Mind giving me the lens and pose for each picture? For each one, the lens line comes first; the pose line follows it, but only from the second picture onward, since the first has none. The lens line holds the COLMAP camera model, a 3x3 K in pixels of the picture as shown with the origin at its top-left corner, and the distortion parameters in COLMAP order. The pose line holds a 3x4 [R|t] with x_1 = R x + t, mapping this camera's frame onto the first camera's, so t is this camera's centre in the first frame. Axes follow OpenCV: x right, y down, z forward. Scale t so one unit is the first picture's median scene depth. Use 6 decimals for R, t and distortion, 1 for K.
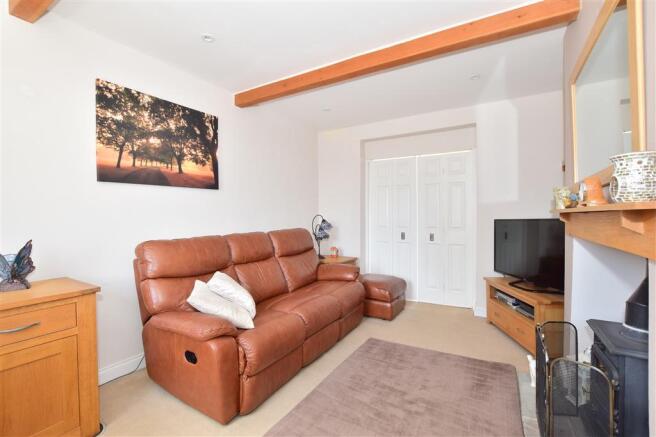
lens RADIAL K [[290.3, 0, 331.4], [0, 290.3, 218.8], [0, 0, 1]] dist [-0.017920, 0.000555]
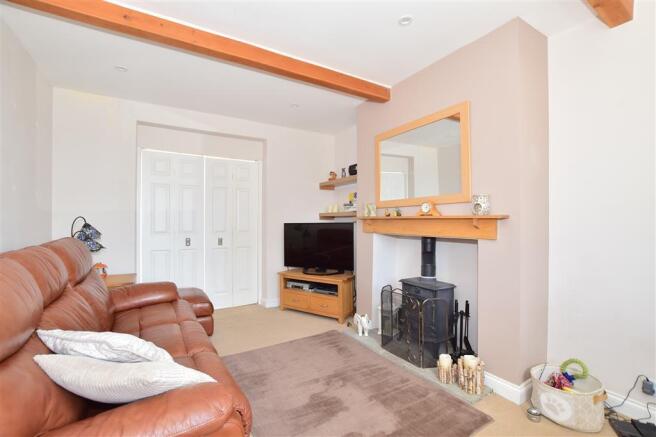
lens RADIAL K [[290.3, 0, 329.4], [0, 290.3, 219.2], [0, 0, 1]] dist [-0.017920, 0.000555]
pose [[0.481927, 0.010206, 0.876152, -0.729472], [0.000676, 0.999928, -0.012019, 0.000145], [-0.876211, 0.006385, 0.481885, 0.432766]]
